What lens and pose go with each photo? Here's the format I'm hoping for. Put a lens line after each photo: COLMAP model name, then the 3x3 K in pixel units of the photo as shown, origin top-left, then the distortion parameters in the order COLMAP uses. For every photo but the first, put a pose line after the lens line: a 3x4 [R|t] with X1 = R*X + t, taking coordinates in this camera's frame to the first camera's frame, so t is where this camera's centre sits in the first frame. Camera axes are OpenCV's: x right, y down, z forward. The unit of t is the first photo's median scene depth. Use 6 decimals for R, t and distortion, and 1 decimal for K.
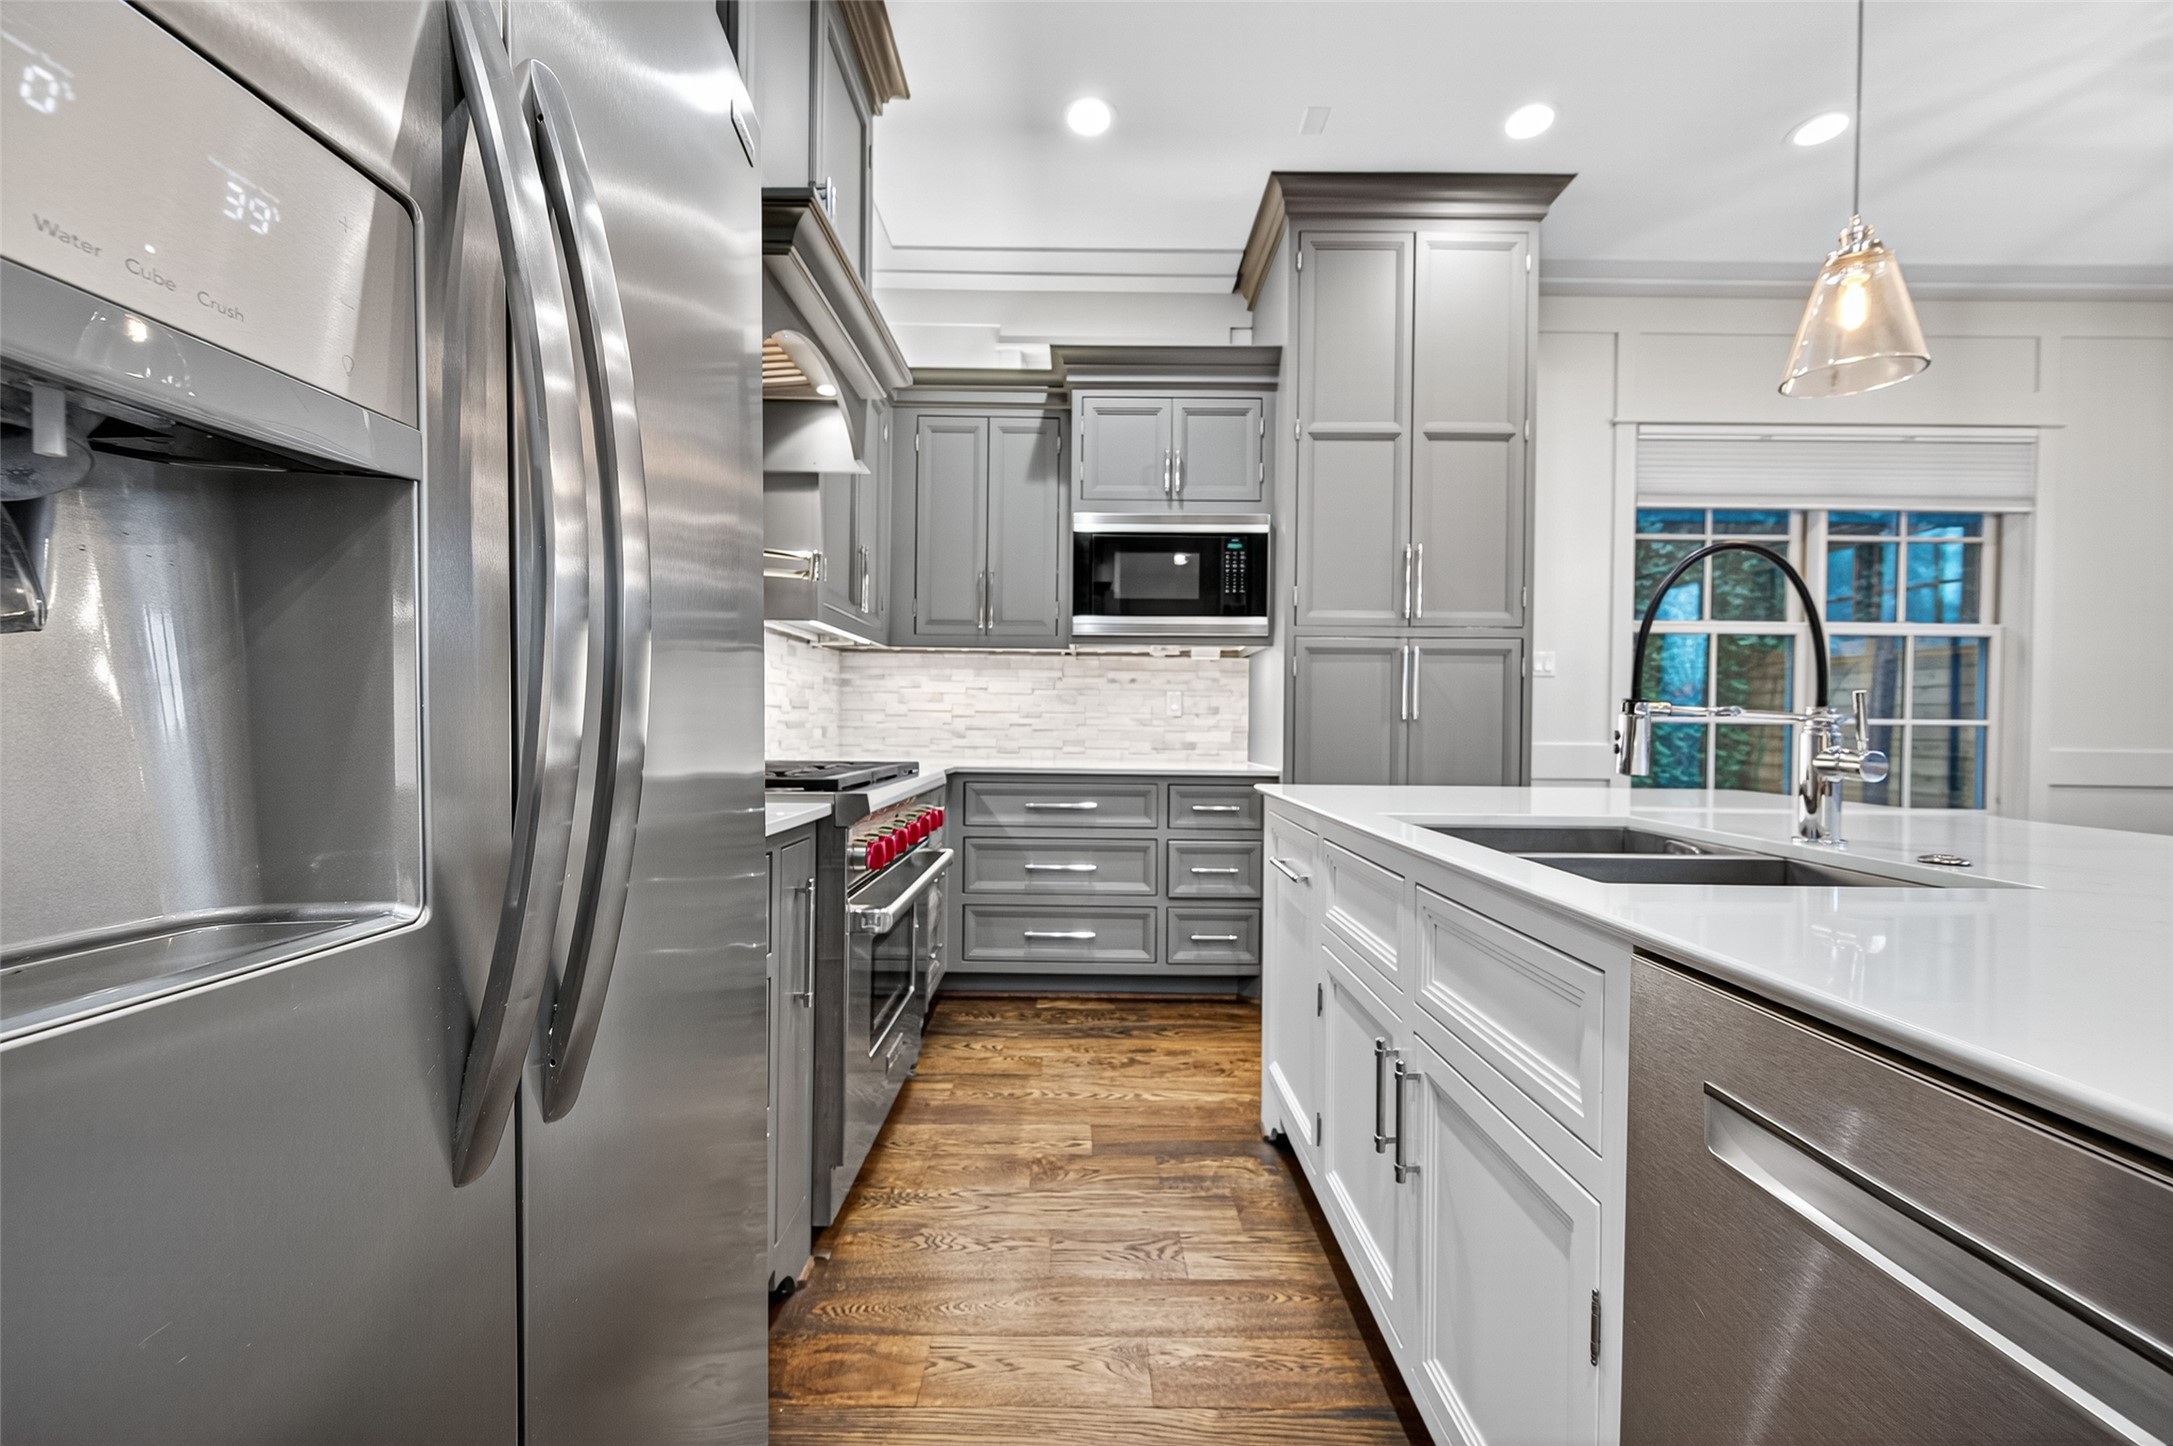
lens RADIAL K [[797.6, 0, 1075.5], [0, 797.6, 719.6], [0, 0, 1]] dist [0.002434, 0.000178]
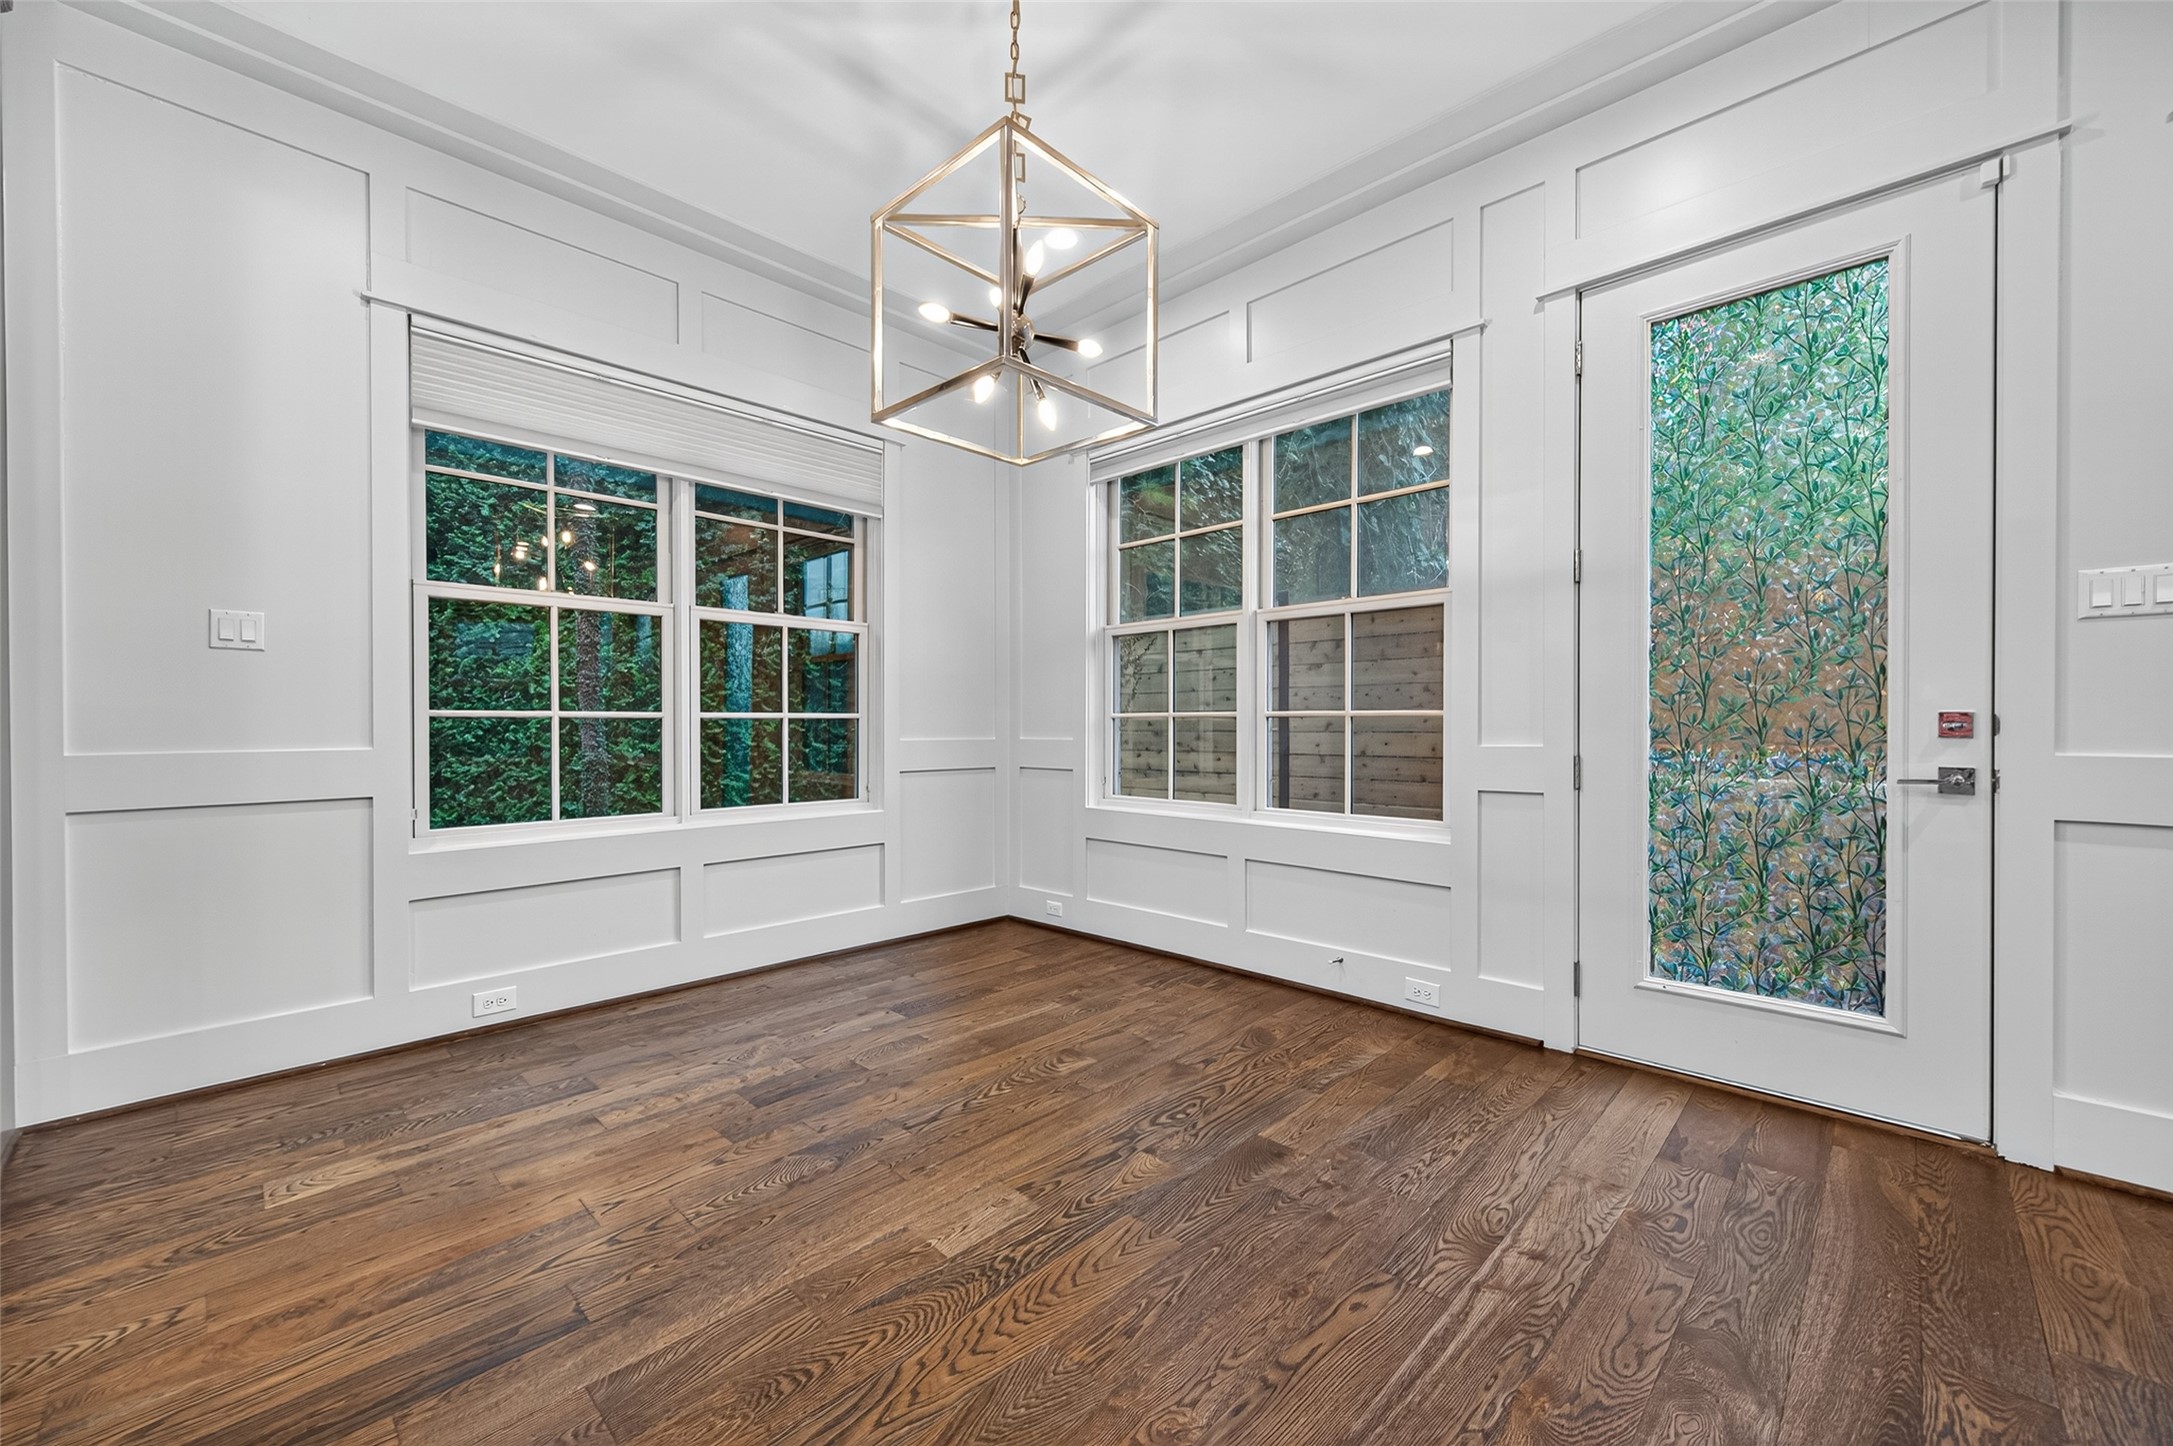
lens RADIAL K [[840.2, 0, 1079.9], [0, 840.2, 732.4], [0, 0, 1]] dist [-0.000473, -0.000197]
pose [[0.700828, -0.022288, 0.712982, 0.579337], [0.009242, 0.999712, 0.022167, 0.004638], [-0.713270, -0.008946, 0.700832, 0.020233]]
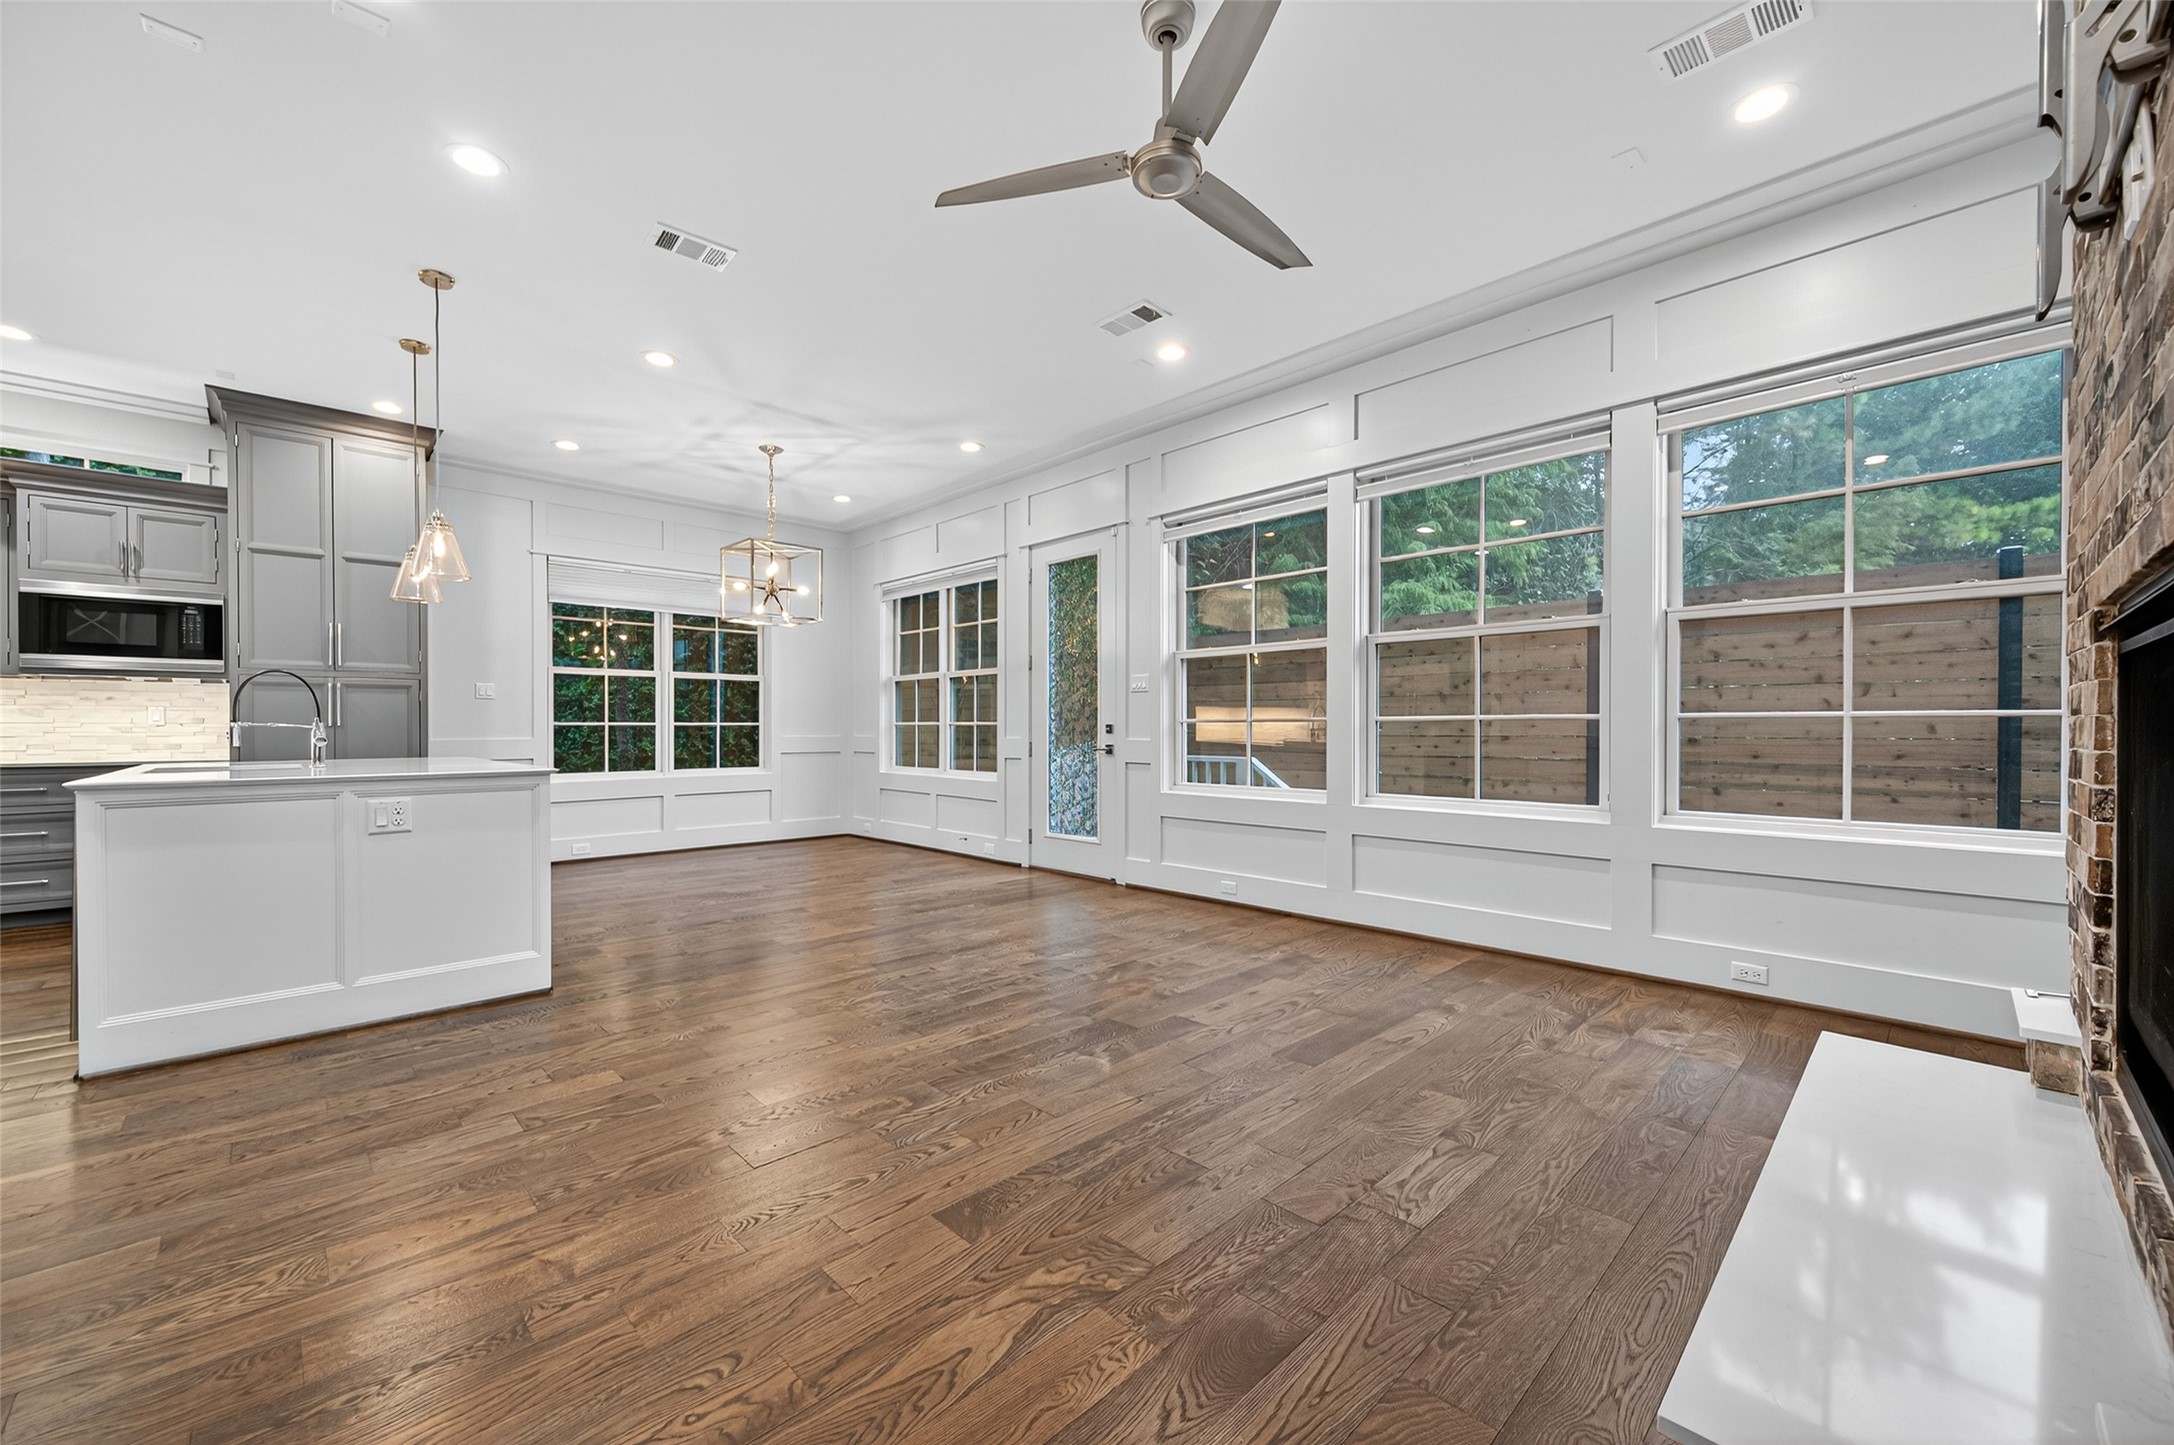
lens RADIAL K [[840.6, 0, 1089.4], [0, 840.6, 728.3], [0, 0, 1]] dist [-0.000473, -0.000197]
pose [[0.719144, -0.012961, 0.694740, 0.273968], [0.008285, 0.999915, 0.010077, 0.000185], [-0.694812, -0.001491, 0.719190, -1.148936]]
